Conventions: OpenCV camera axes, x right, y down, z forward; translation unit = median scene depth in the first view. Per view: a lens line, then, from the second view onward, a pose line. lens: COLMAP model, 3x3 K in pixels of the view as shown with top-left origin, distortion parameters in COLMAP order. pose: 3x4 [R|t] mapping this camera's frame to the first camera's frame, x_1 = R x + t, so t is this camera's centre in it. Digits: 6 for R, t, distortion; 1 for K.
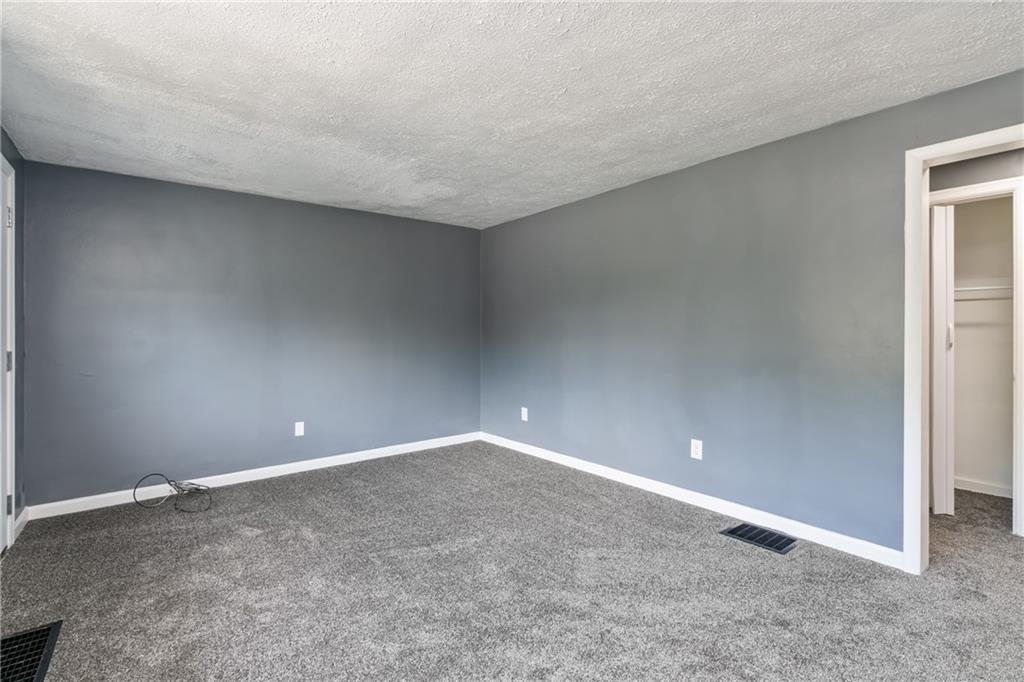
lens RADIAL K [[475.4, 0, 513.5], [0, 475.4, 335.8], [0, 0, 1]] dist [0.001515, 0.000582]
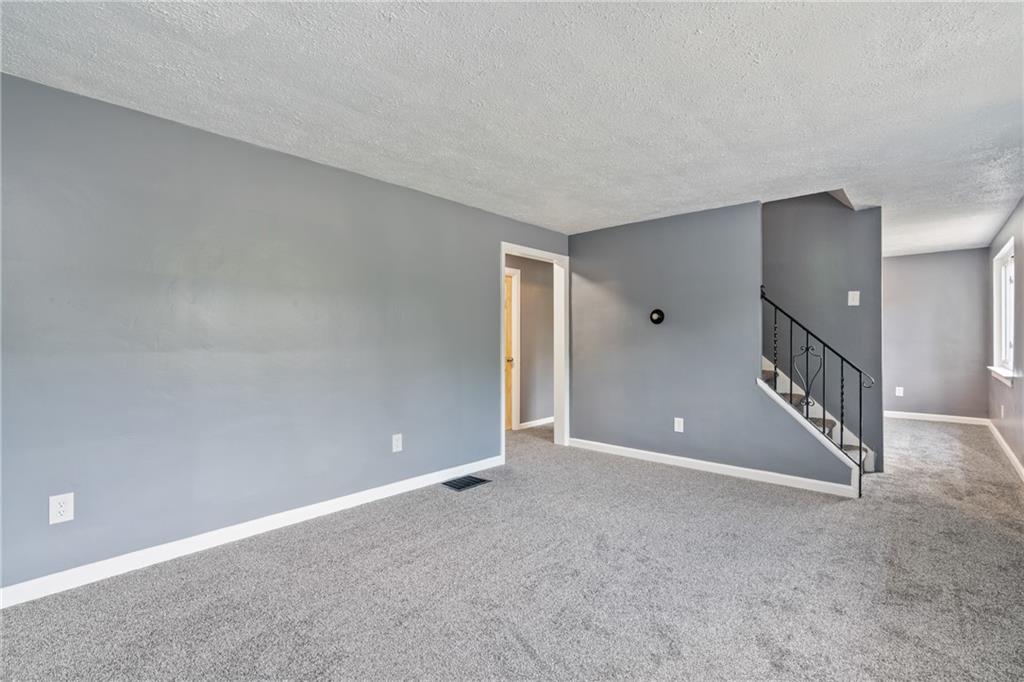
lens RADIAL K [[475.4, 0, 513.5], [0, 475.4, 335.8], [0, 0, 1]] dist [0.001515, 0.000582]
pose [[-0.174006, 0.002400, 0.984742, -0.838276], [0.001143, 0.999997, -0.002235, -0.007935], [-0.984744, 0.000737, -0.174009, 1.037545]]
